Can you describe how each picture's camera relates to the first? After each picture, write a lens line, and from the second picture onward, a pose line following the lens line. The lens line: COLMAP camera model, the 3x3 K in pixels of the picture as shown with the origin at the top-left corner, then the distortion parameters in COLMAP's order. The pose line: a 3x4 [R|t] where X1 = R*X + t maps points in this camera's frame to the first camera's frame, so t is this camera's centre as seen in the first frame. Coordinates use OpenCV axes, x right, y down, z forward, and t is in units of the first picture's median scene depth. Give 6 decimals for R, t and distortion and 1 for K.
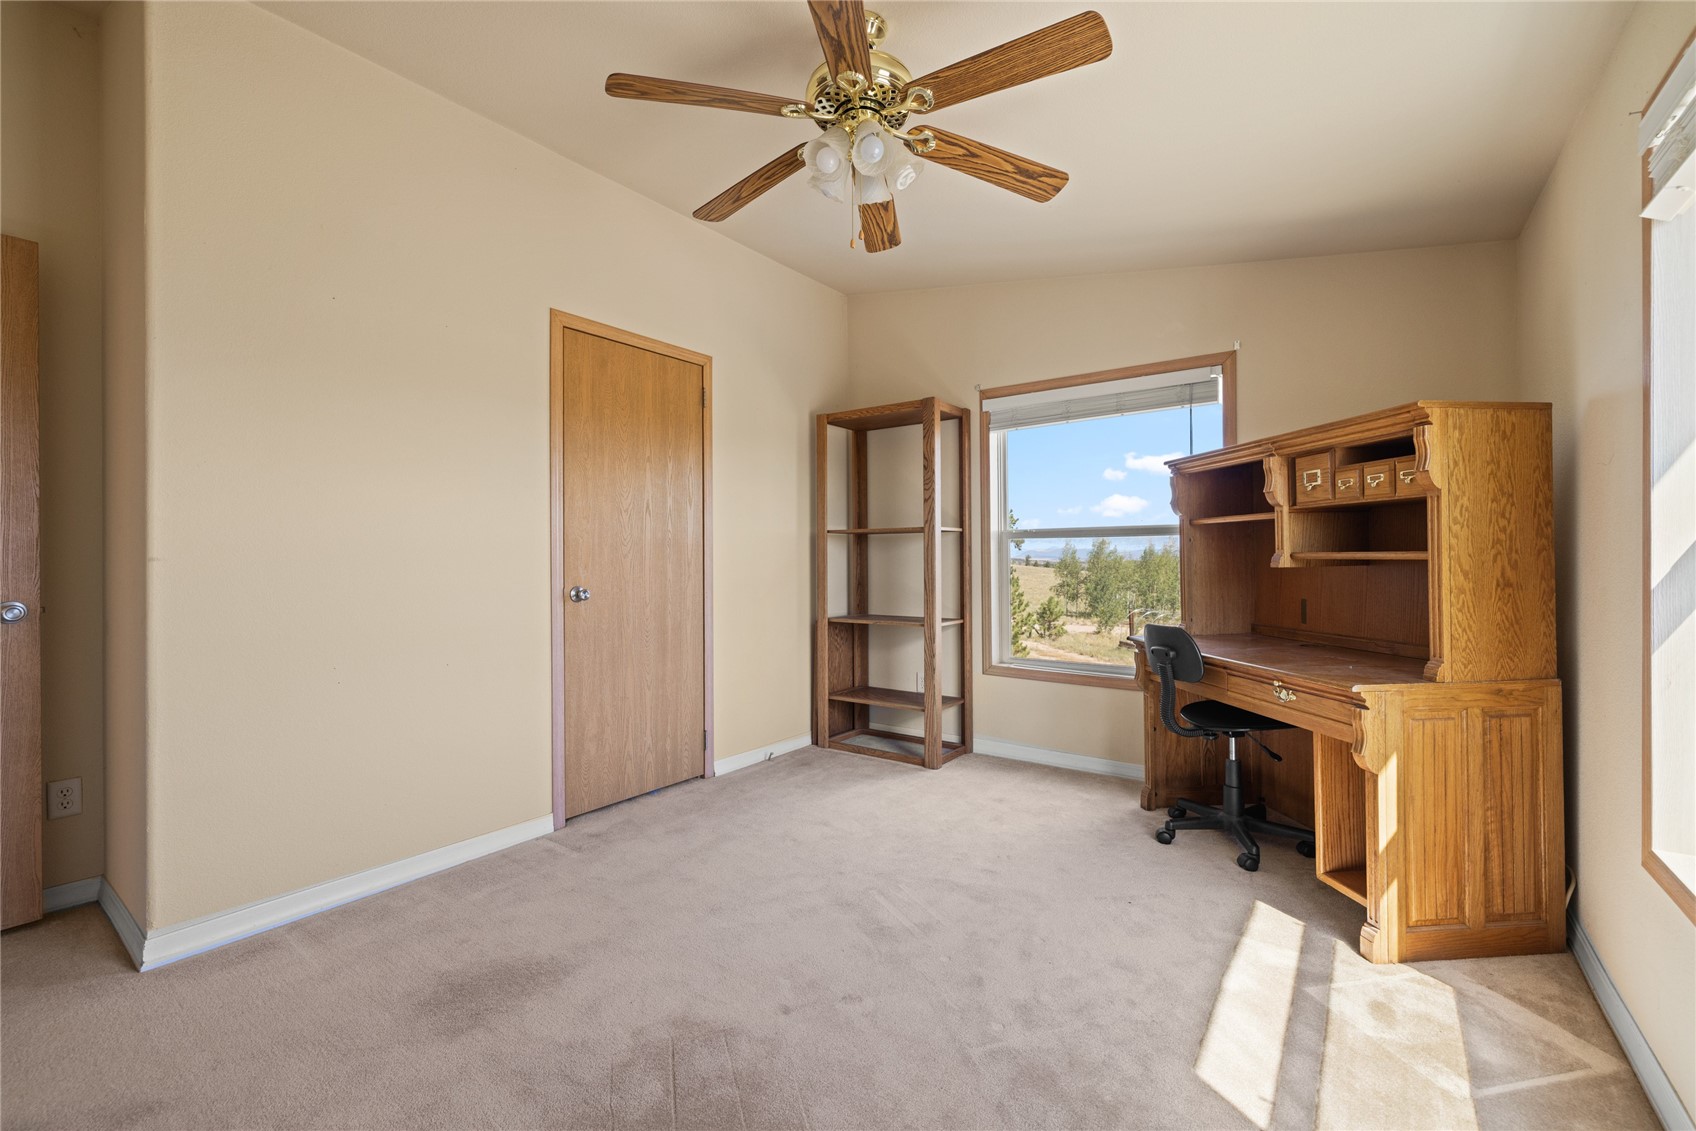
lens RADIAL K [[710.4, 0, 844.7], [0, 710.4, 561.2], [0, 0, 1]] dist [-0.001066, 0.001097]
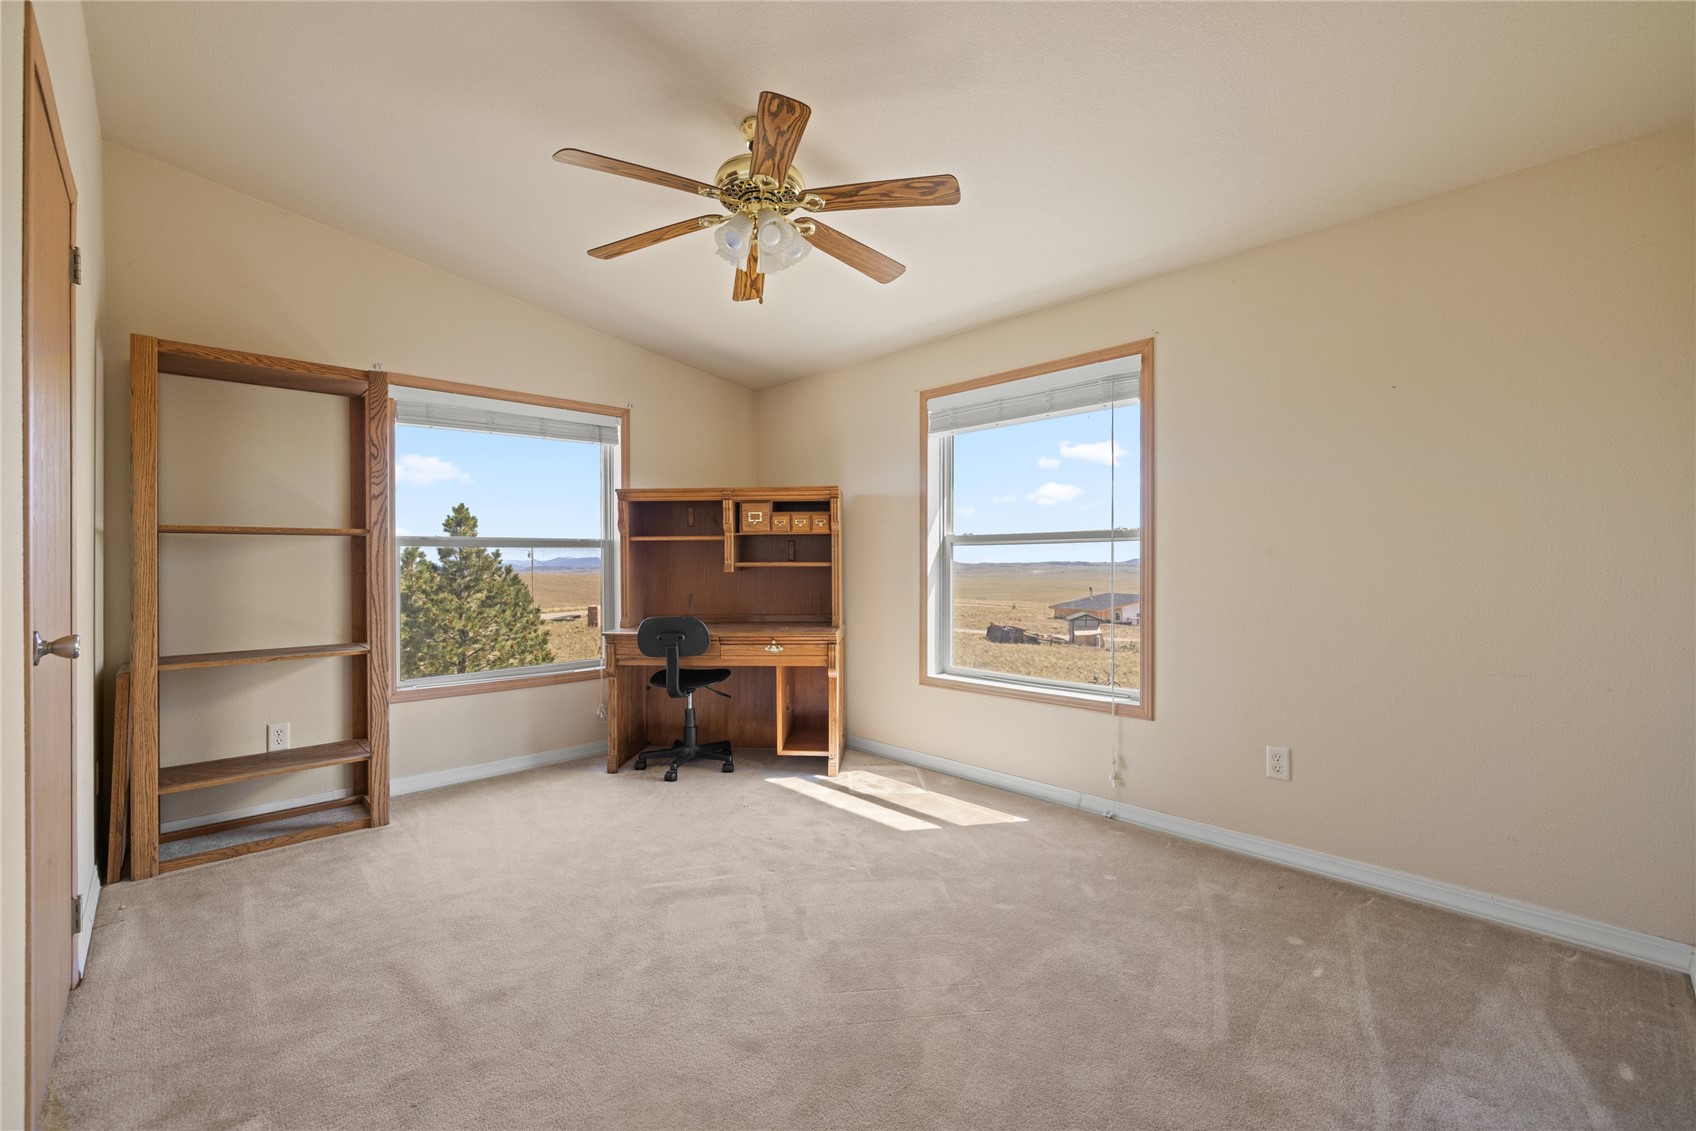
lens RADIAL K [[710.4, 0, 843.8], [0, 710.4, 559.2], [0, 0, 1]] dist [-0.001066, 0.001097]
pose [[0.177919, 0.006172, 0.984026, -0.853066], [0.009401, 0.999924, -0.007972, -0.004340], [-0.984000, 0.010669, 0.177848, 0.474023]]
